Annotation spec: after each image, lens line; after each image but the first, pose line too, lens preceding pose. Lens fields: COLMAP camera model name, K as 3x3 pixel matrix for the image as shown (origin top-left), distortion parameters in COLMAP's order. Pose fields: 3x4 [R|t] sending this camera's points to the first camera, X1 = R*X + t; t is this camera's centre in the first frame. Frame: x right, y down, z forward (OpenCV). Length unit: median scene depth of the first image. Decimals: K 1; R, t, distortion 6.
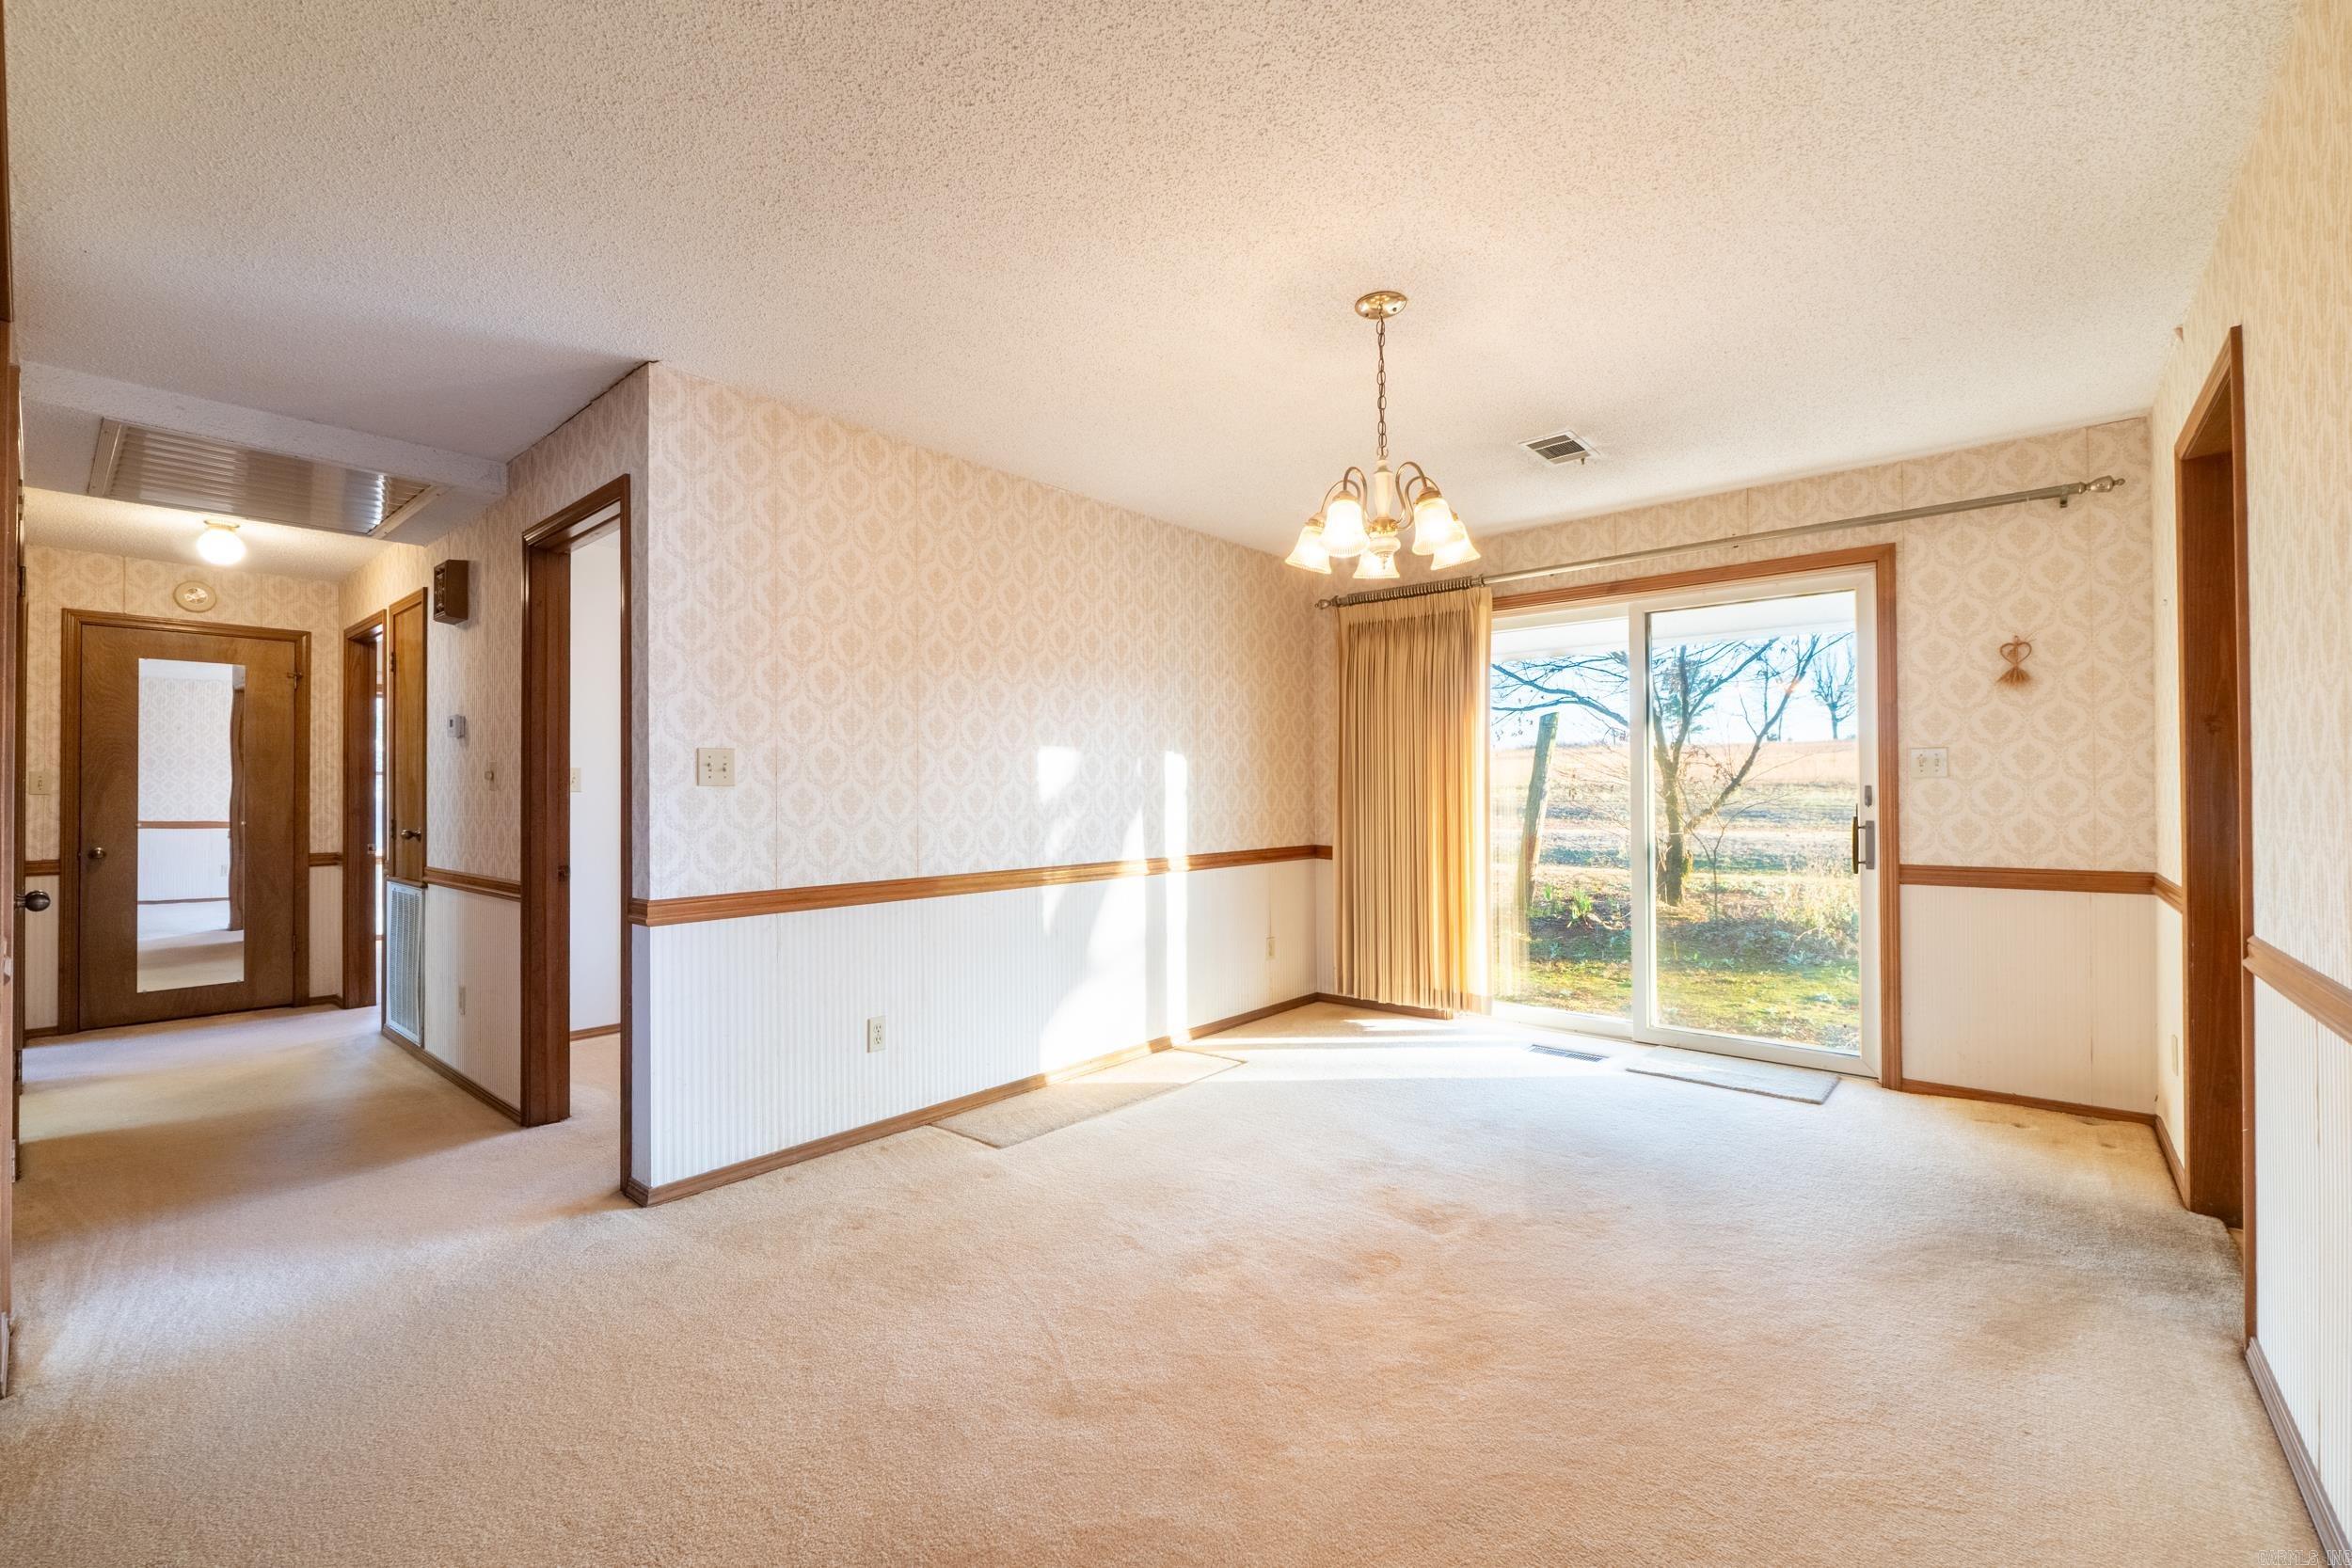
lens RADIAL K [[985.9, 0, 1178.8], [0, 985.9, 781.3], [0, 0, 1]] dist [-0.008263, 0.000840]
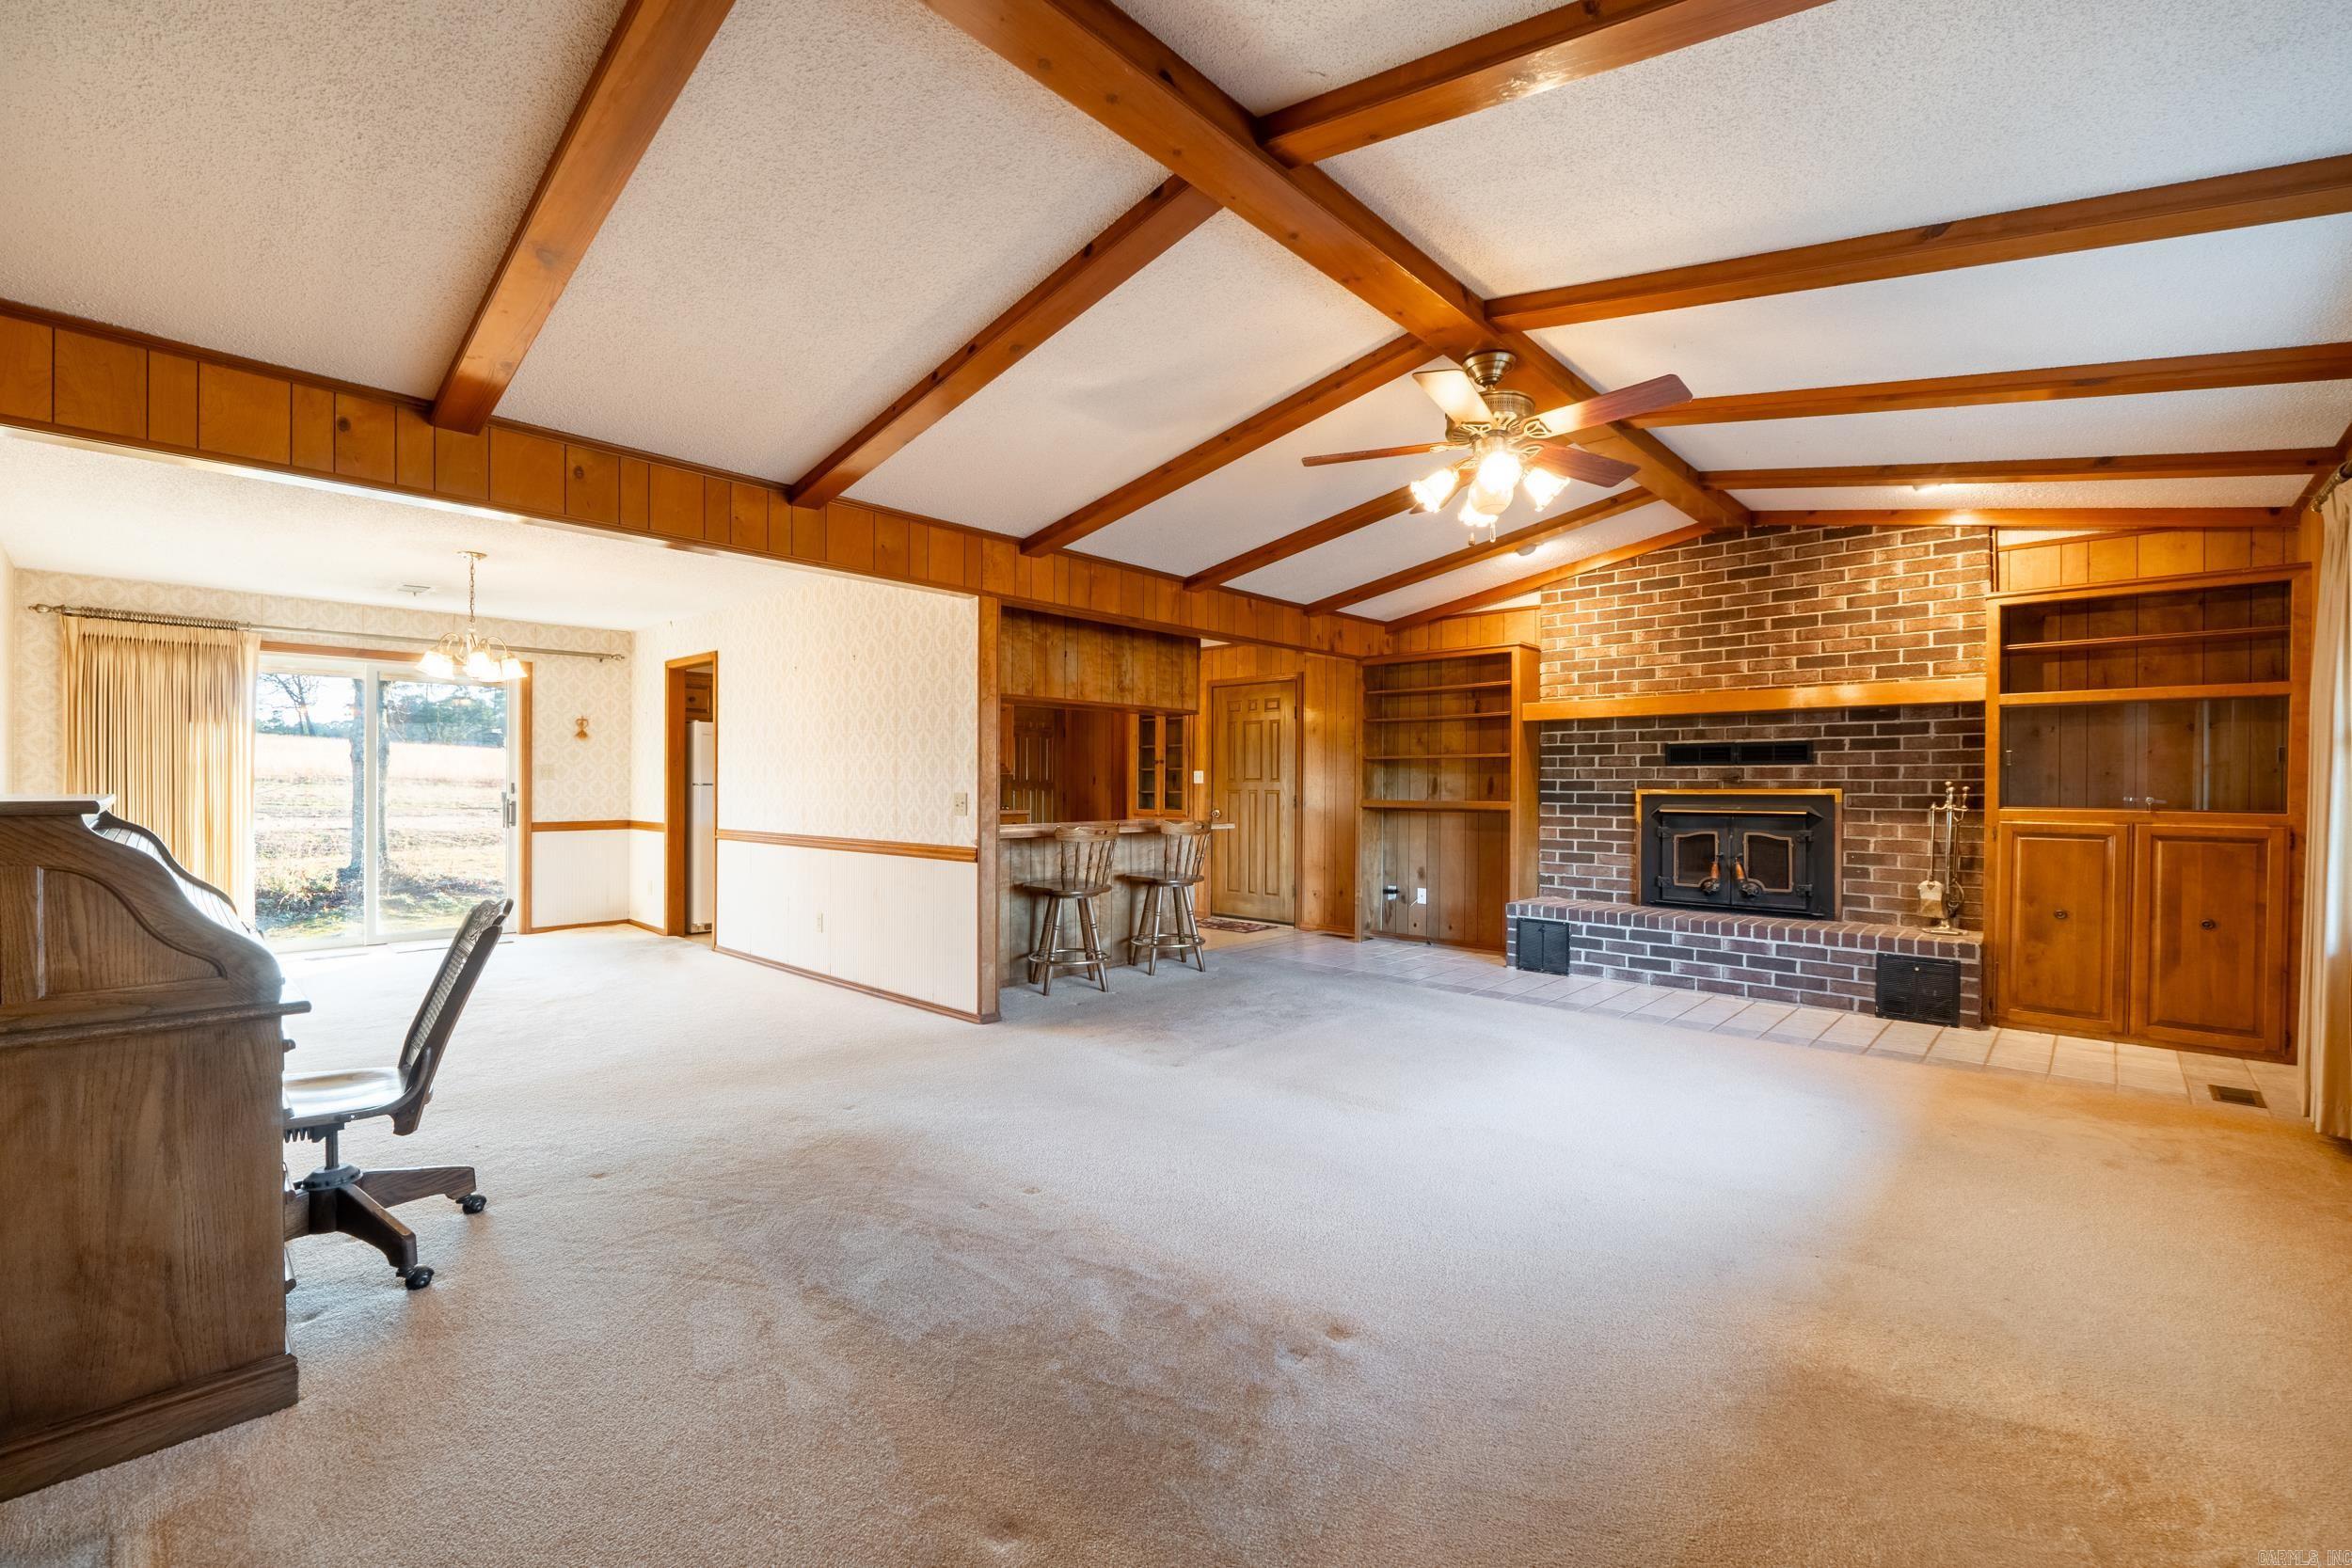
lens RADIAL K [[985.9, 0, 1179.4], [0, 985.9, 791.1], [0, 0, 1]] dist [-0.008263, 0.000840]
pose [[-0.011649, -0.002211, 0.999930, -1.315742], [-0.013147, 0.999911, 0.002058, -0.001038], [-0.999846, -0.013122, -0.011677, -0.308931]]
